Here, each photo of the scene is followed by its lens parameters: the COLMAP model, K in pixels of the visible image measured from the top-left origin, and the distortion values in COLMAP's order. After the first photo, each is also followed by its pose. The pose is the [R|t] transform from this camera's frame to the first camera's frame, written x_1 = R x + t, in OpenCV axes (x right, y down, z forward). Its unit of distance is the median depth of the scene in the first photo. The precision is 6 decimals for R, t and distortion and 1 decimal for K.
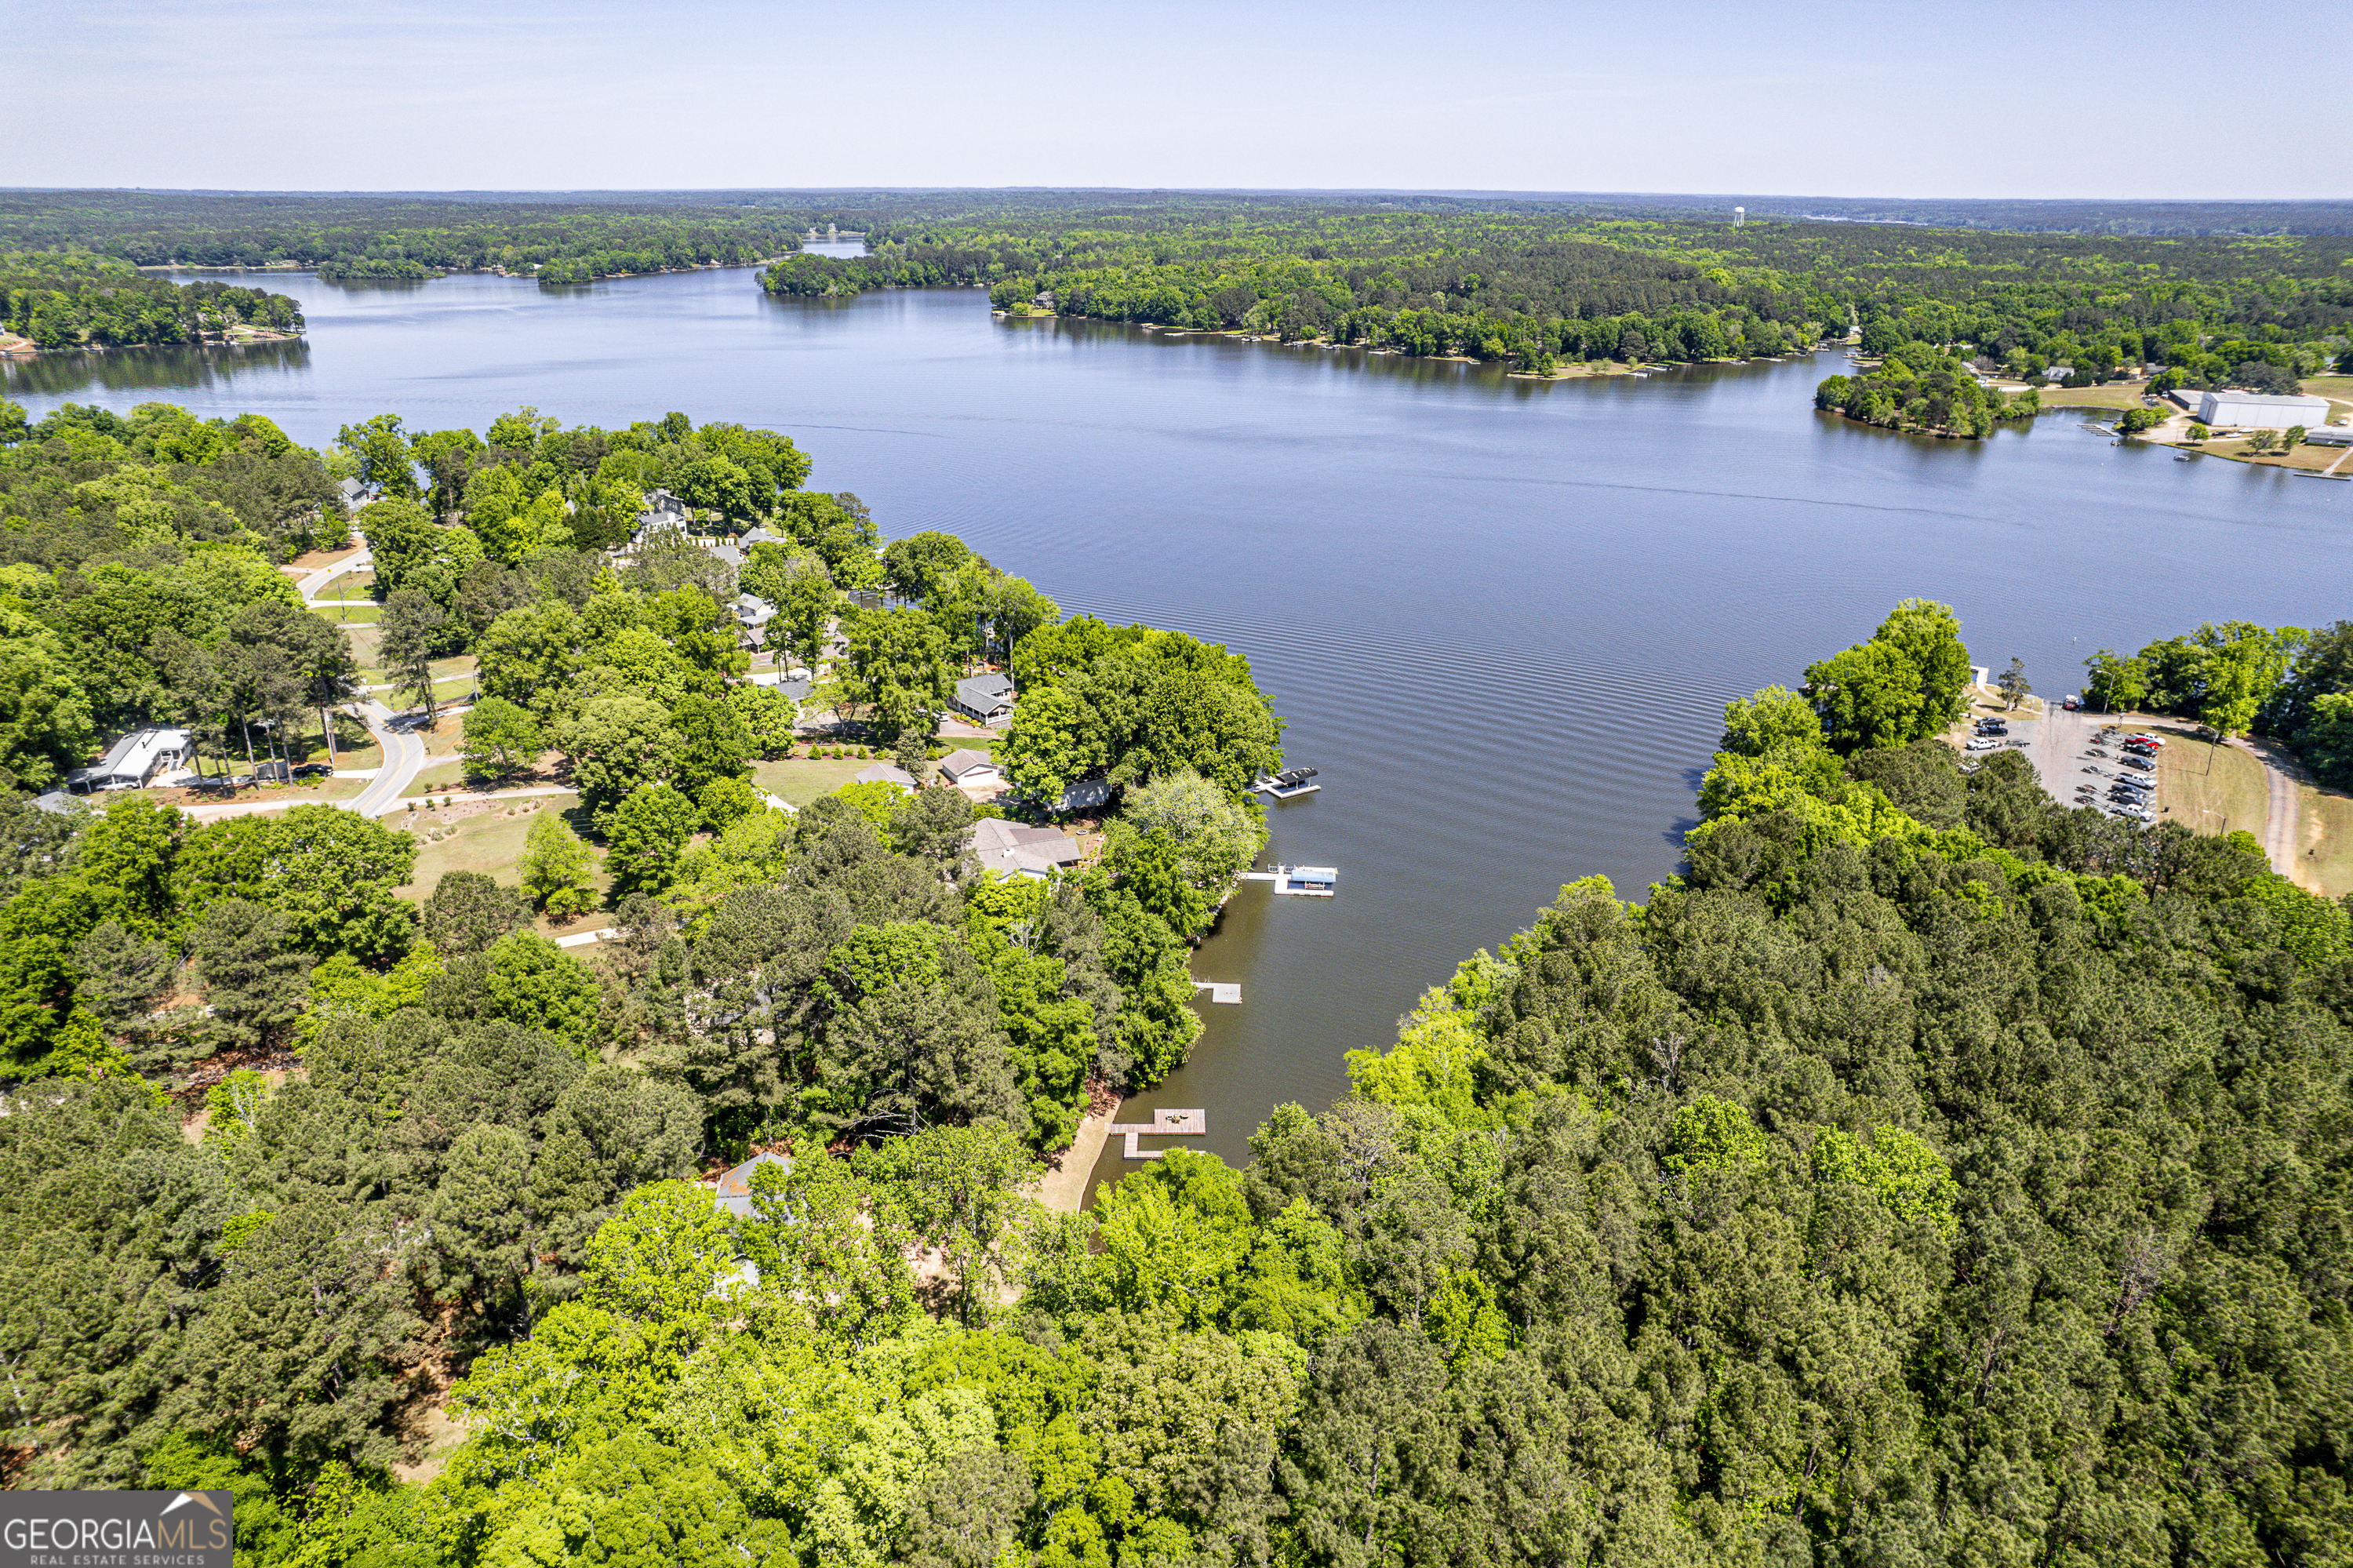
lens RADIAL K [[1504.5, 0, 1178.9], [0, 1504.5, 784.4], [0, 0, 1]] dist [-0.087376, 0.078622]
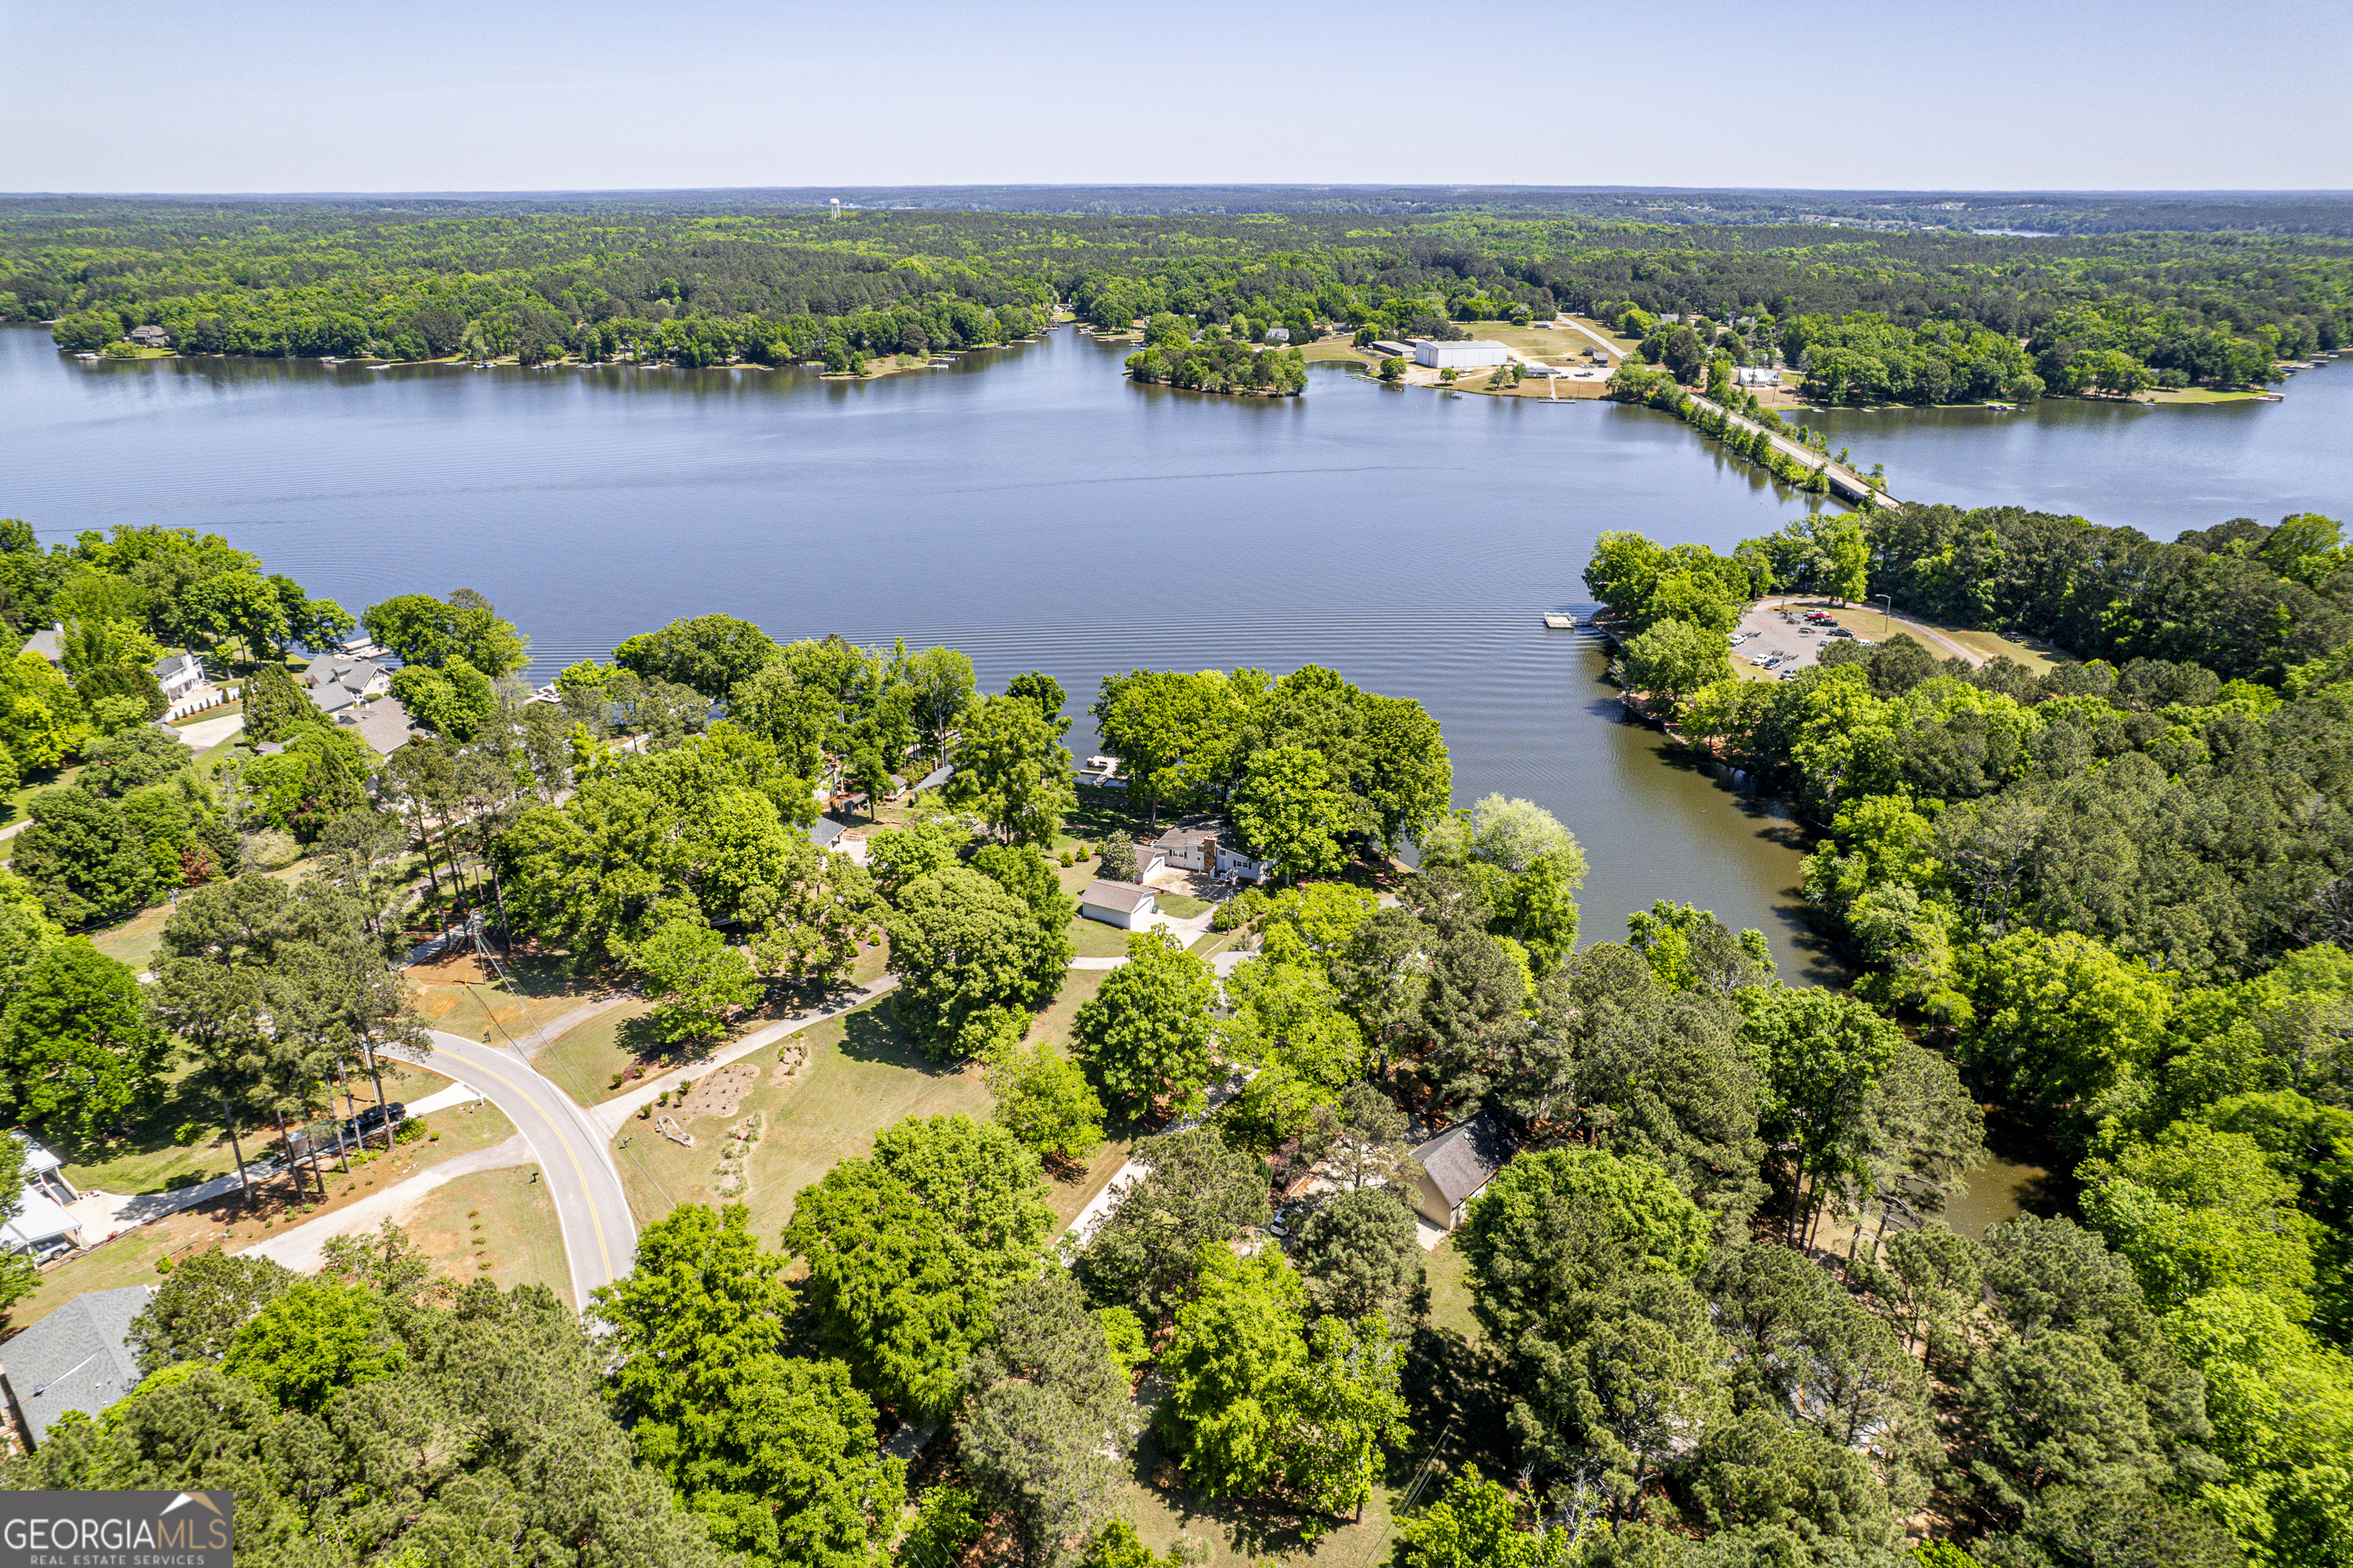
lens RADIAL K [[1504.5, 0, 1178.9], [0, 1504.5, 784.4], [0, 0, 1]] dist [-0.087376, 0.078622]
pose [[0.814497, -0.221812, 0.536091, -0.212734], [0.220121, 0.973086, 0.068187, -0.040209], [-0.536788, 0.062467, 0.841402, 0.094664]]
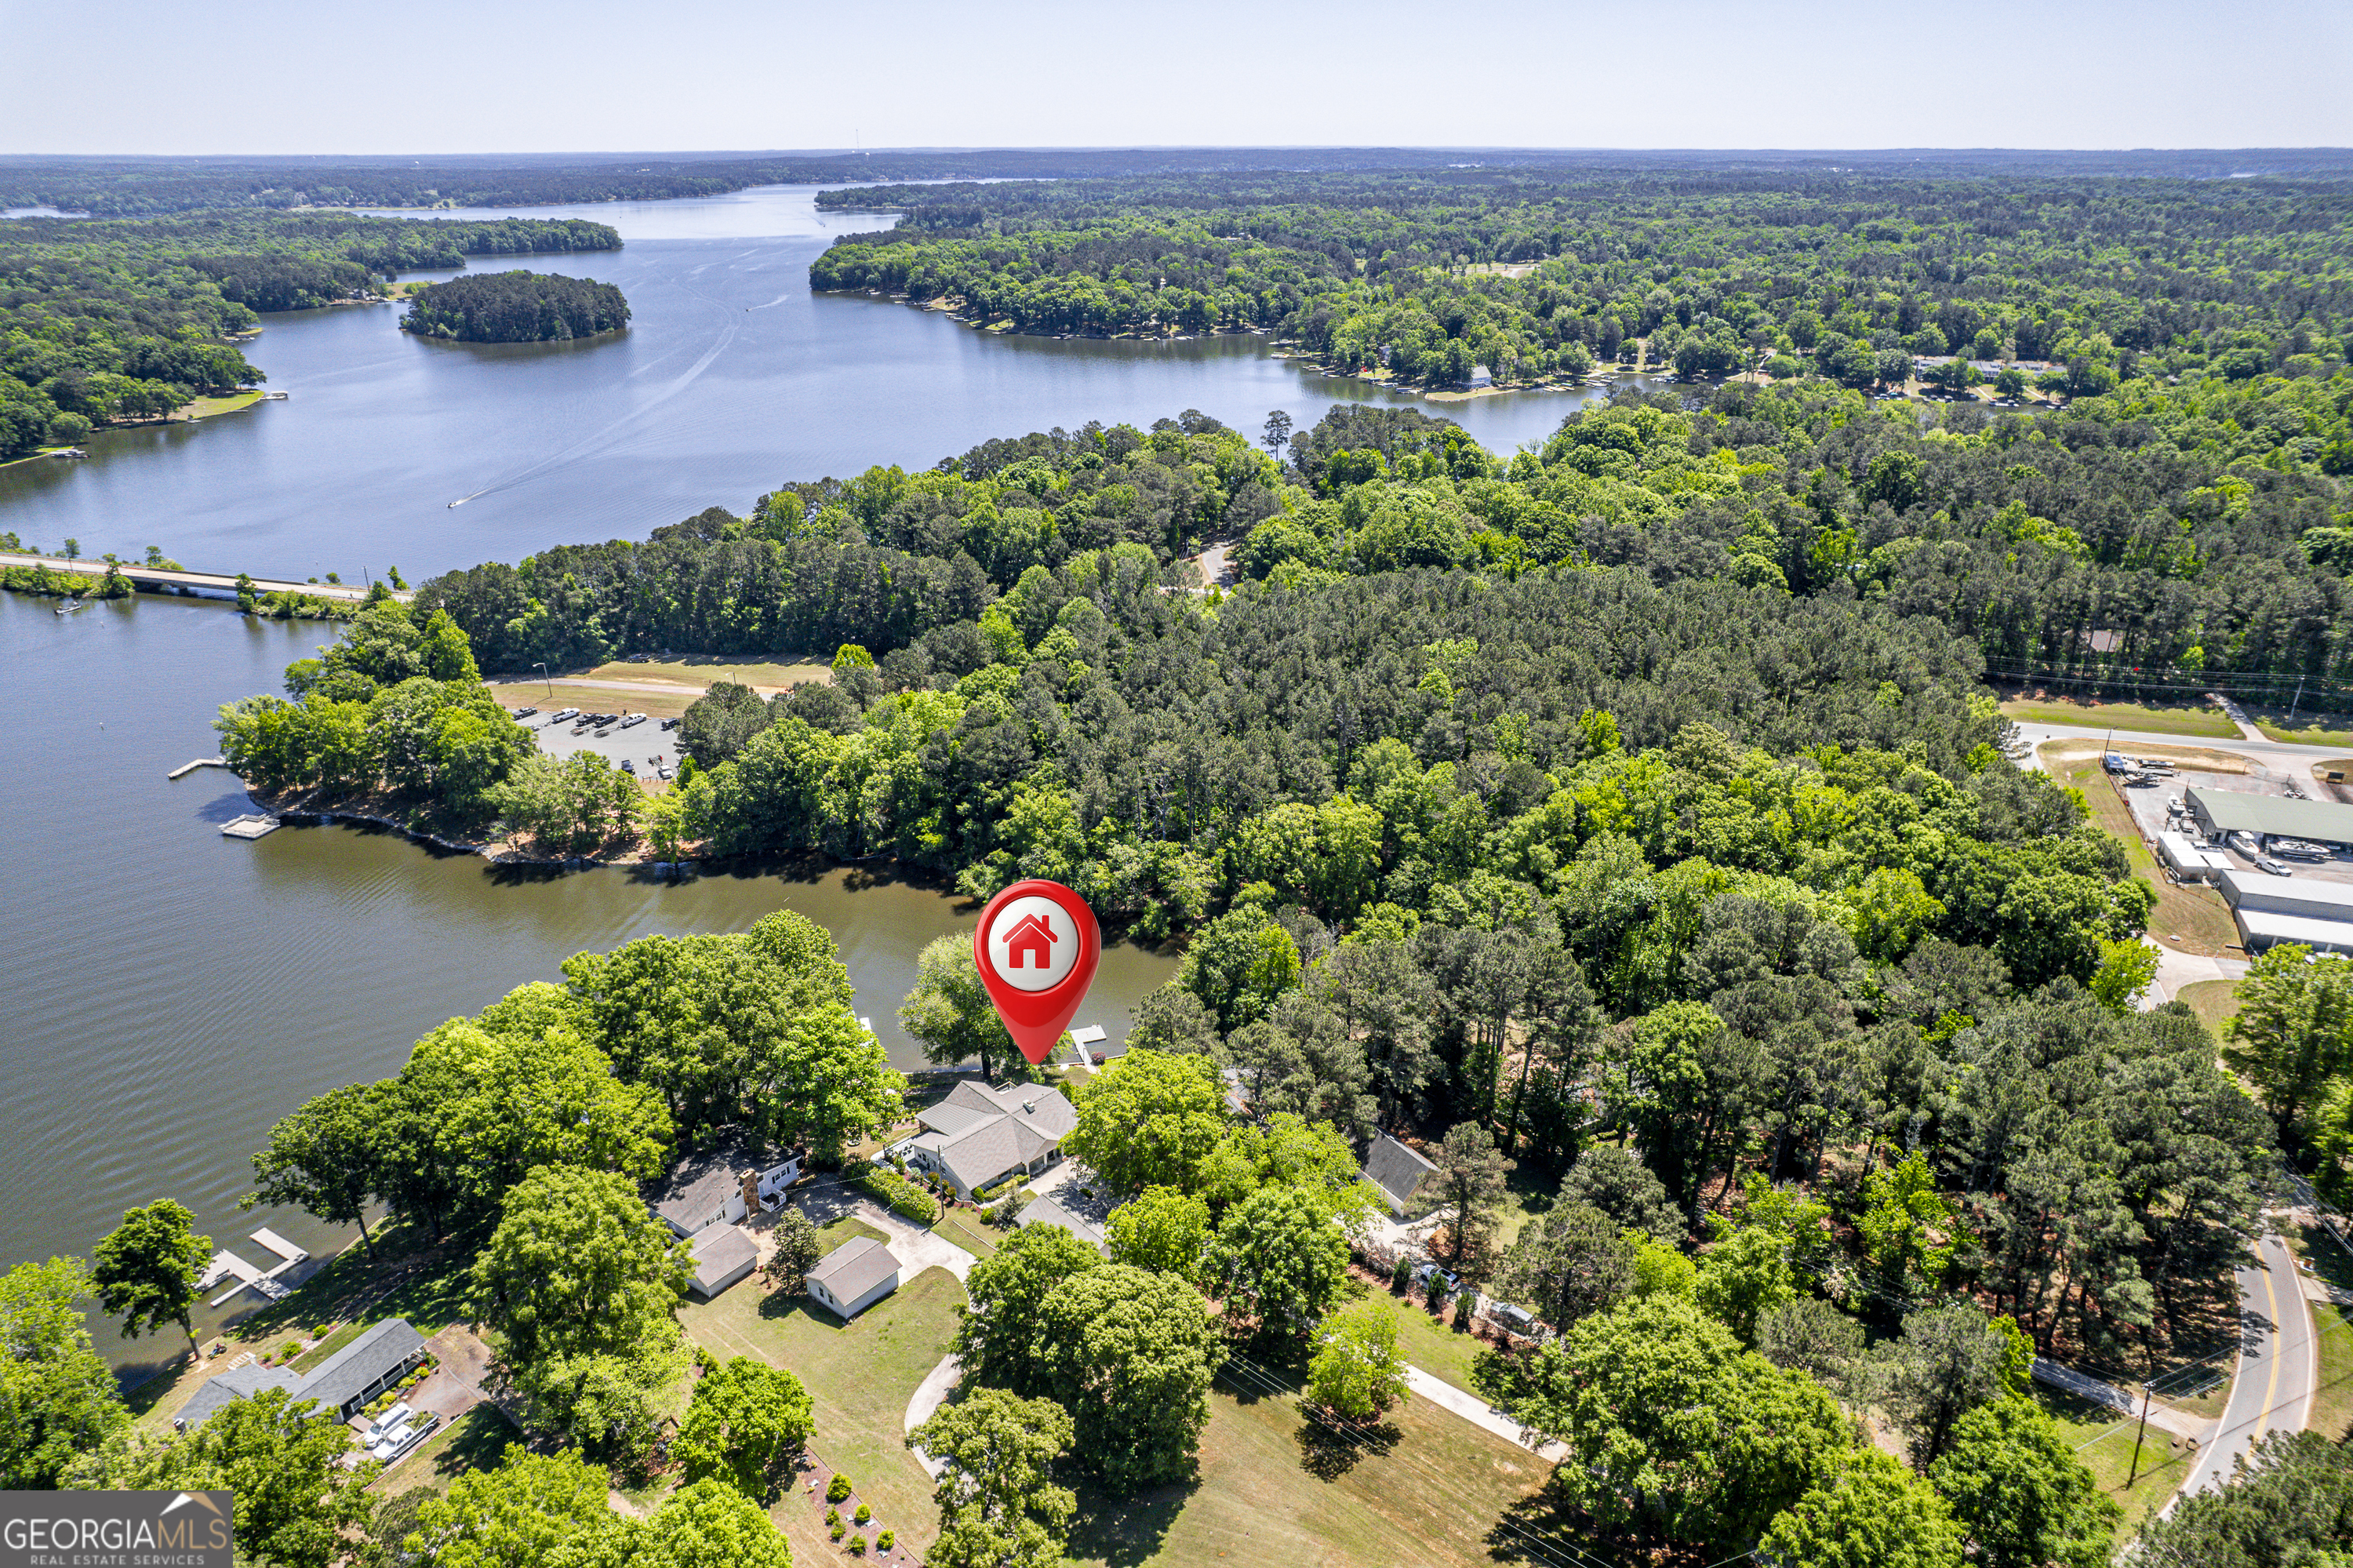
lens RADIAL K [[1504.5, 0, 1178.9], [0, 1504.5, 784.4], [0, 0, 1]] dist [-0.087376, 0.078622]
pose [[-0.381330, -0.370735, 0.846843, -0.261222], [0.347067, 0.791636, 0.502849, -0.163912], [-0.856815, 0.485663, -0.173205, 0.309912]]
